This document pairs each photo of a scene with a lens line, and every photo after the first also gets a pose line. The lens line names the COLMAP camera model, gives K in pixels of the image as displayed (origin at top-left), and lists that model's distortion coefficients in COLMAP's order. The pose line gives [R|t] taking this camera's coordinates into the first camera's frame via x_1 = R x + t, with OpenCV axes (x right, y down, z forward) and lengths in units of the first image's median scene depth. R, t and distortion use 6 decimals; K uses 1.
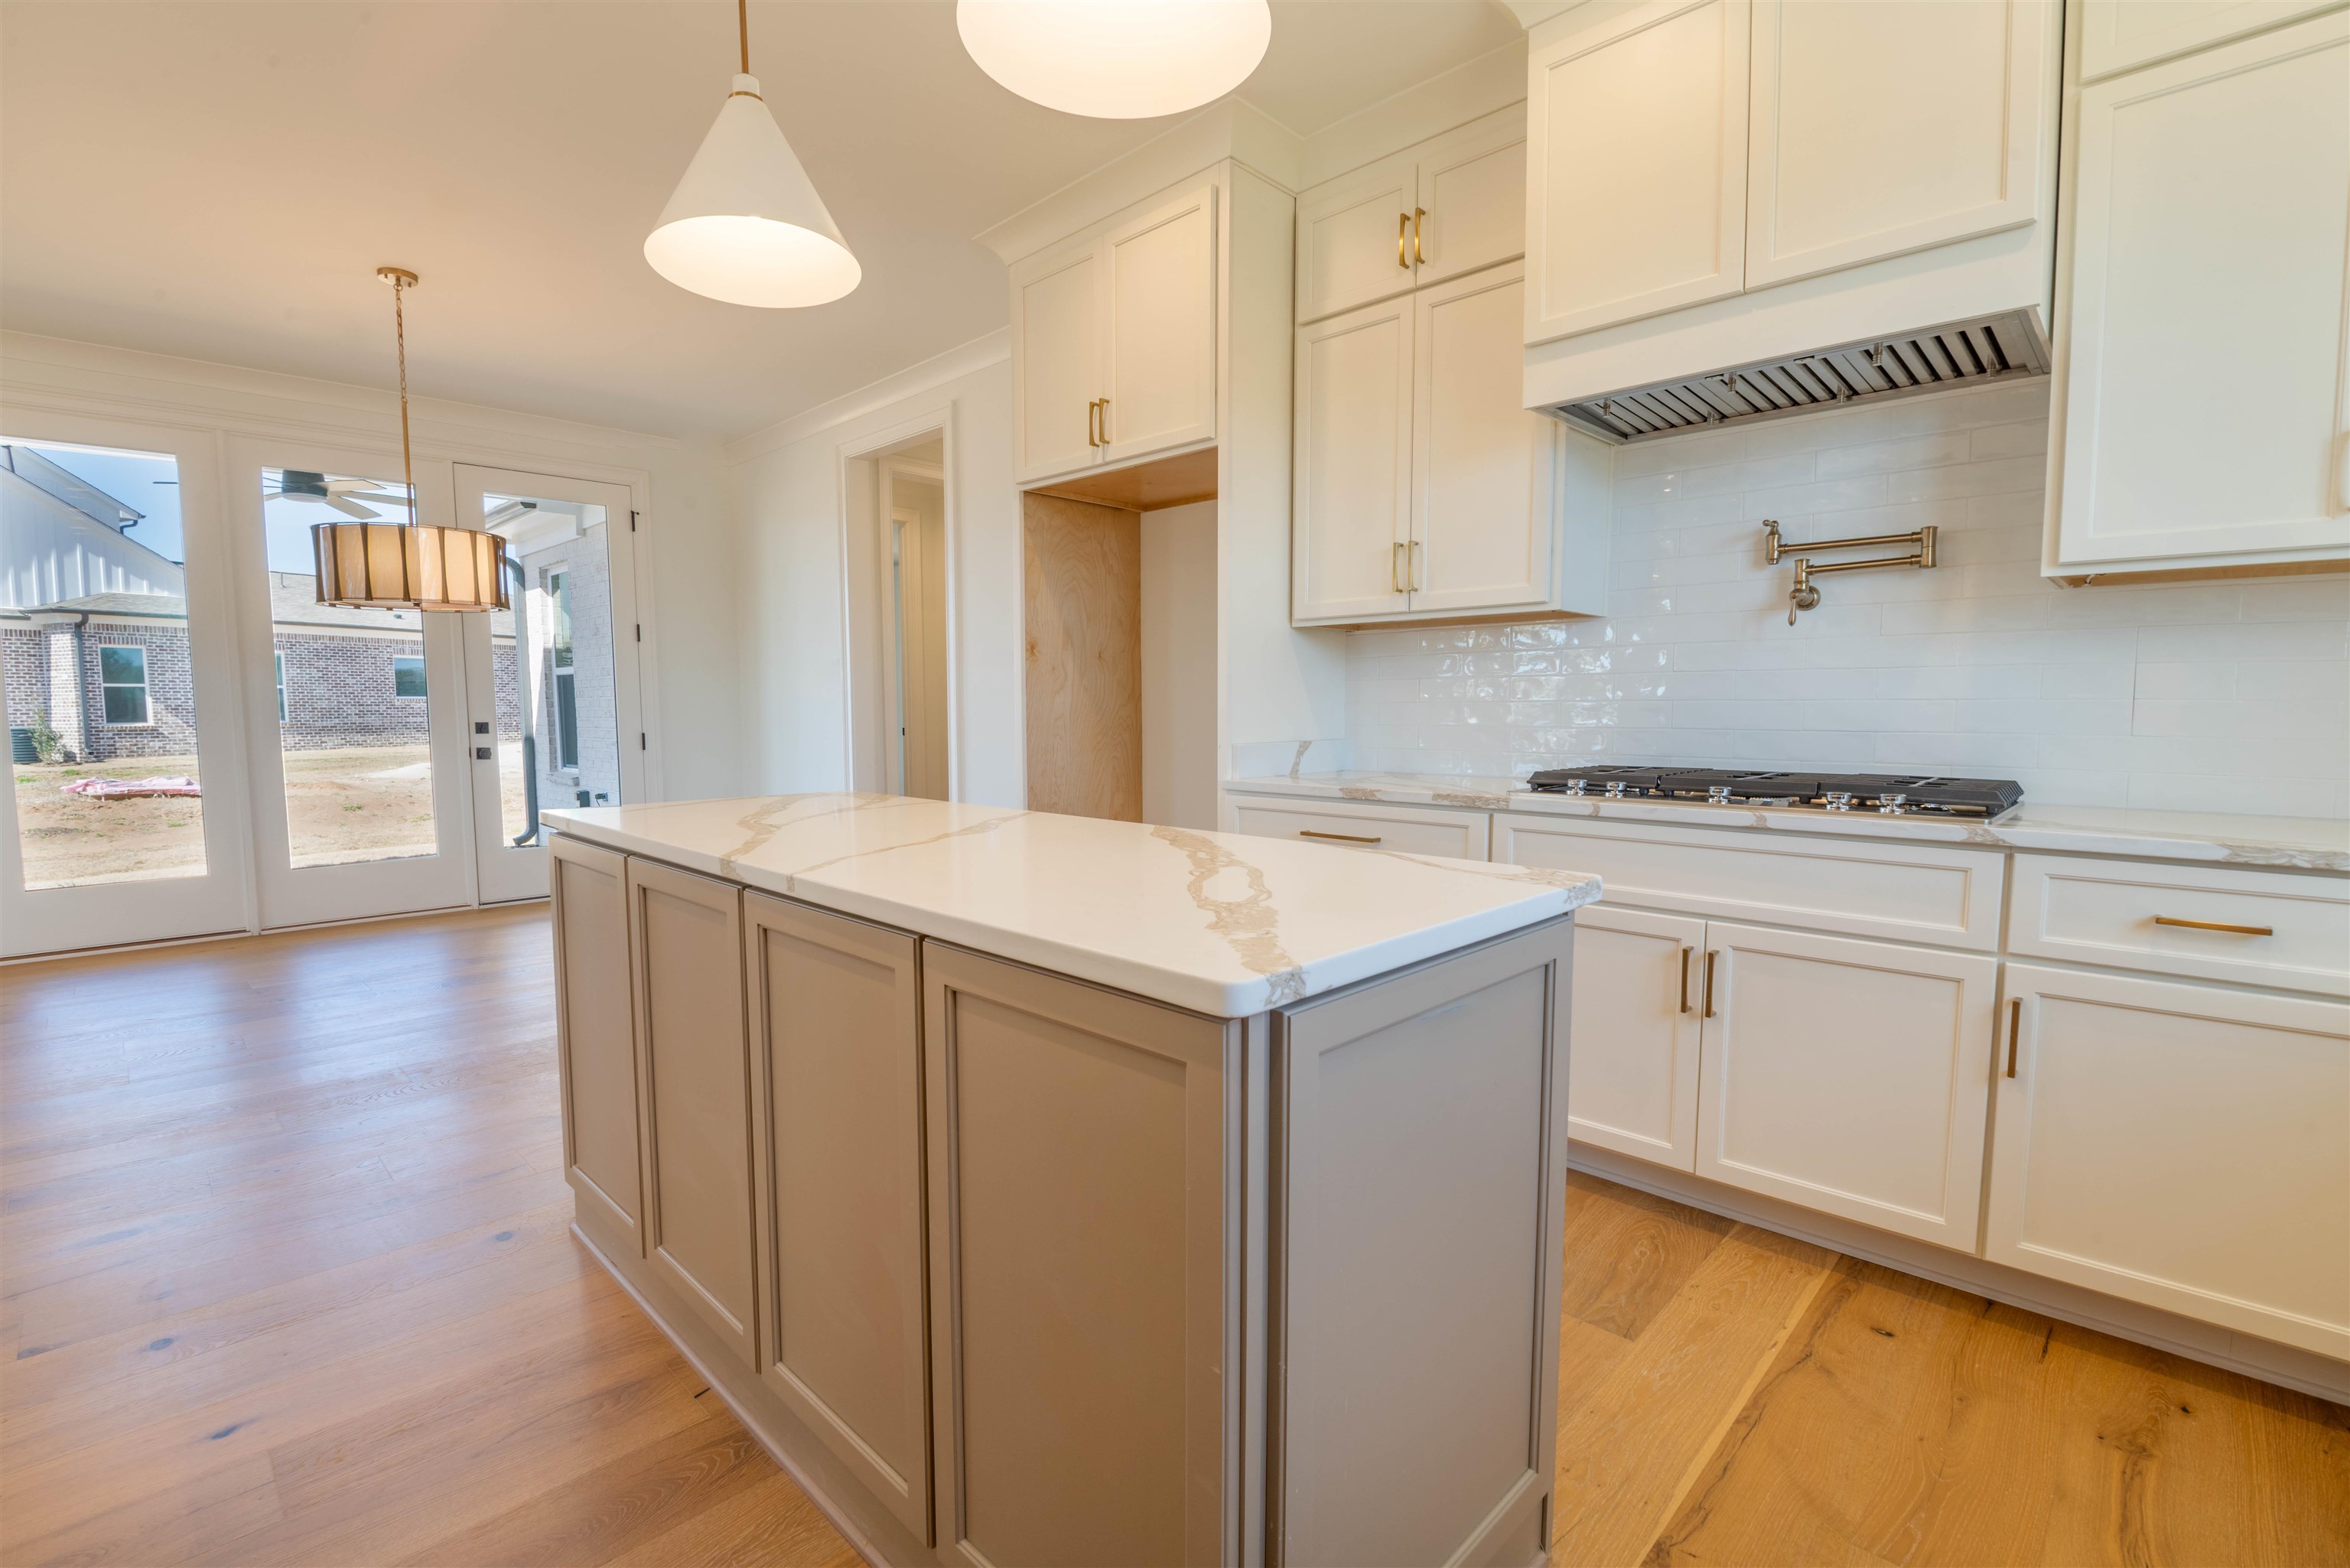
lens RADIAL K [[1045.9, 0, 1155.7], [0, 1045.9, 799.0], [0, 0, 1]] dist [0.002021, -0.010864]
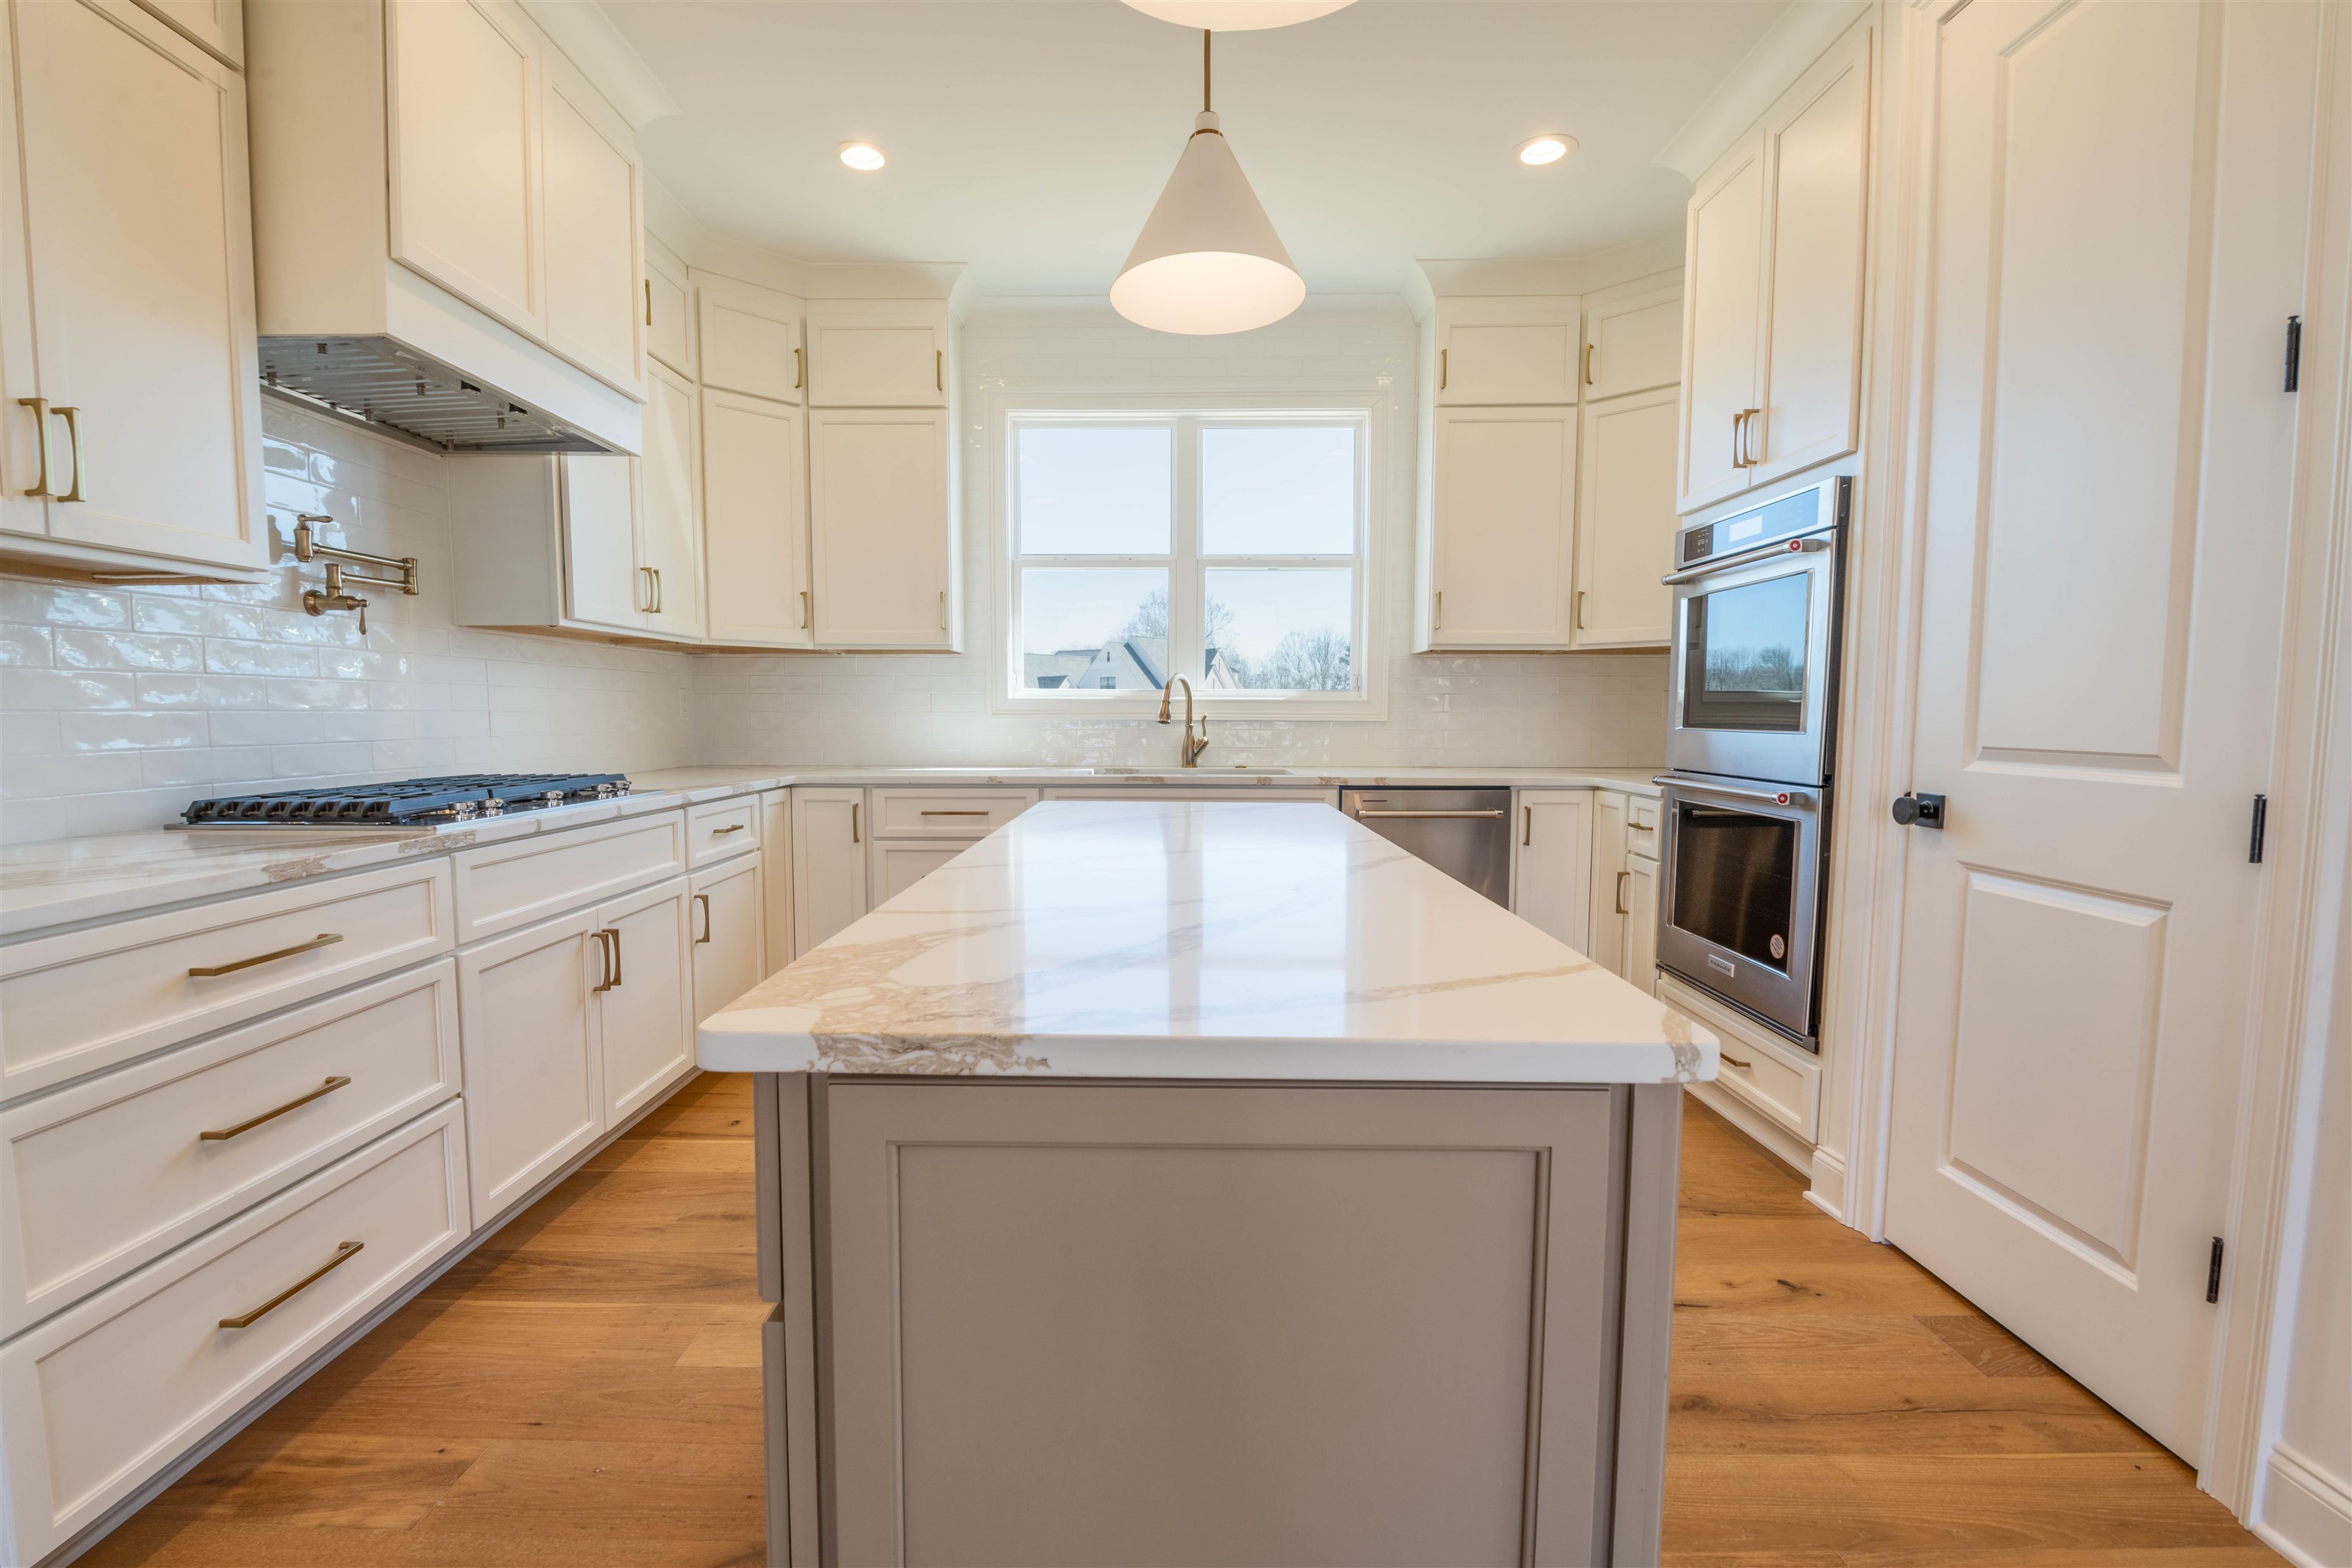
lens RADIAL K [[1019.1, 0, 1154.0], [0, 1019.1, 798.2], [0, 0, 1]] dist [-0.001227, -0.010782]
pose [[-0.684171, -0.060462, 0.726811, -0.159401], [0.065474, 0.987442, 0.143776, -0.027587], [-0.726377, 0.145954, -0.671620, 0.302807]]
